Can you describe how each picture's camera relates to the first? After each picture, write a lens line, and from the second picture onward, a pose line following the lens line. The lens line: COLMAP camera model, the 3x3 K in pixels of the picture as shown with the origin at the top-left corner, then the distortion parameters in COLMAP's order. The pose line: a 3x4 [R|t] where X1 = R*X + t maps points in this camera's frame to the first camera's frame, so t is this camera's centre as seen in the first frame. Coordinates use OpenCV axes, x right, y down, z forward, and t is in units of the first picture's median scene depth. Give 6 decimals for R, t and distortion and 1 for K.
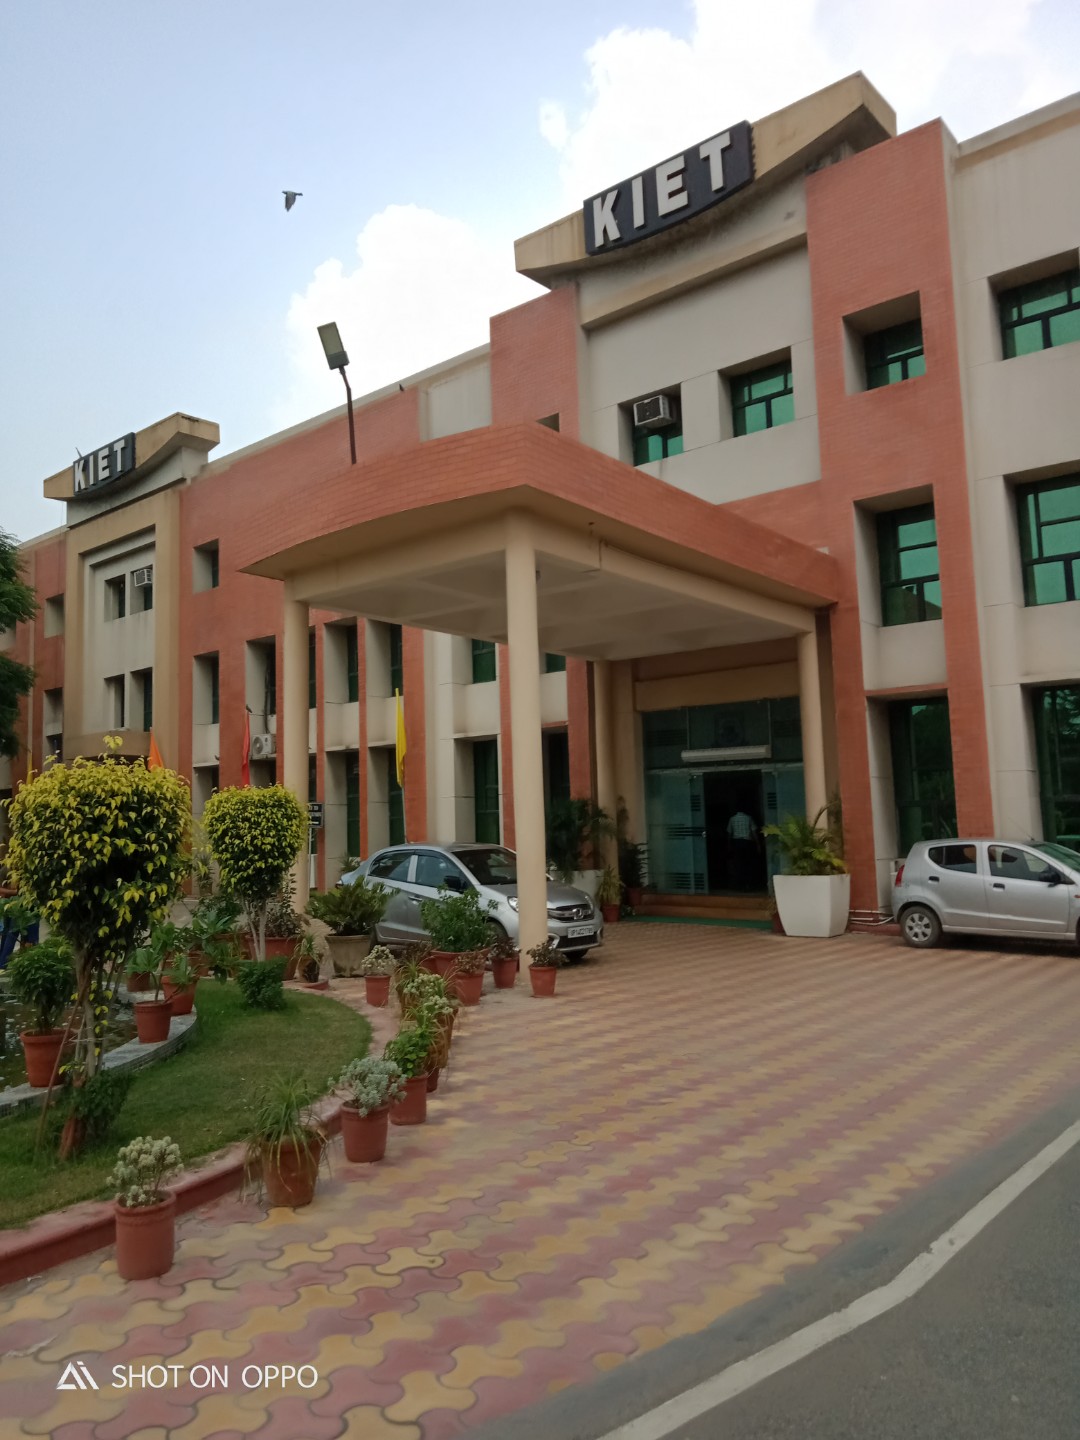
lens RADIAL K [[1052.2, 0, 538.8], [0, 1052.2, 795.7], [0, 0, 1]] dist [-0.052449, 0.006491]
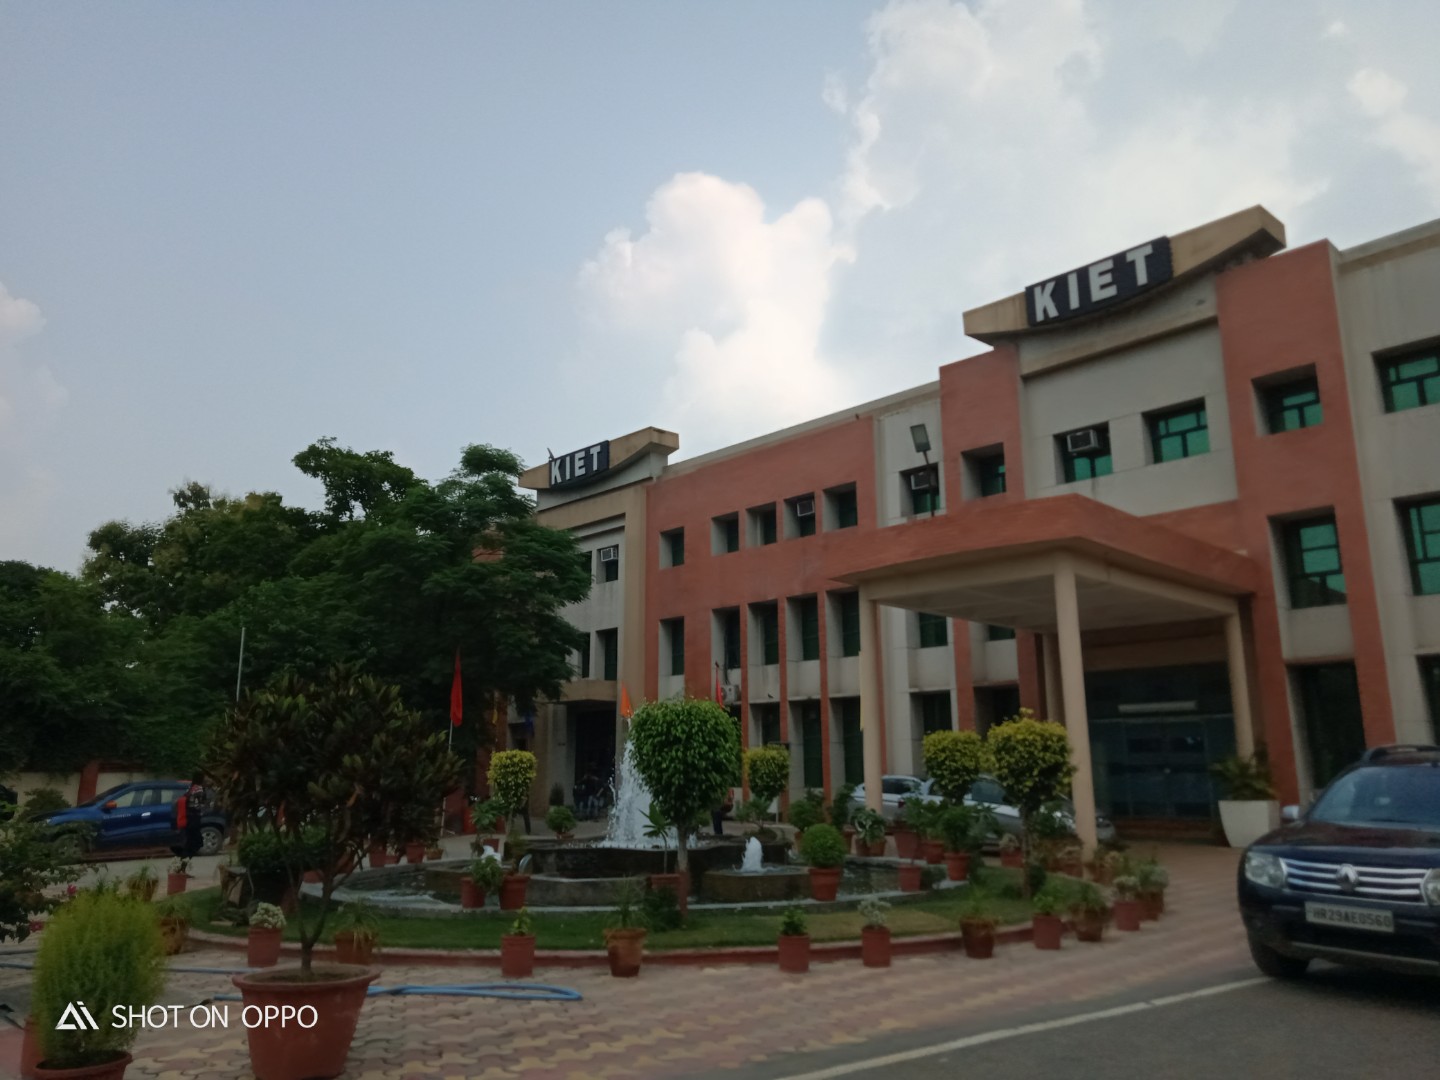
lens RADIAL K [[1049.1, 0, 702.5], [0, 1049.1, 585.8], [0, 0, 1]] dist [0.040310, -0.052192]
pose [[0.992608, -0.006673, -0.121185, -0.212311], [-0.010807, 0.989662, -0.143011, 0.003020], [0.120886, 0.143264, 0.982274, -0.333967]]
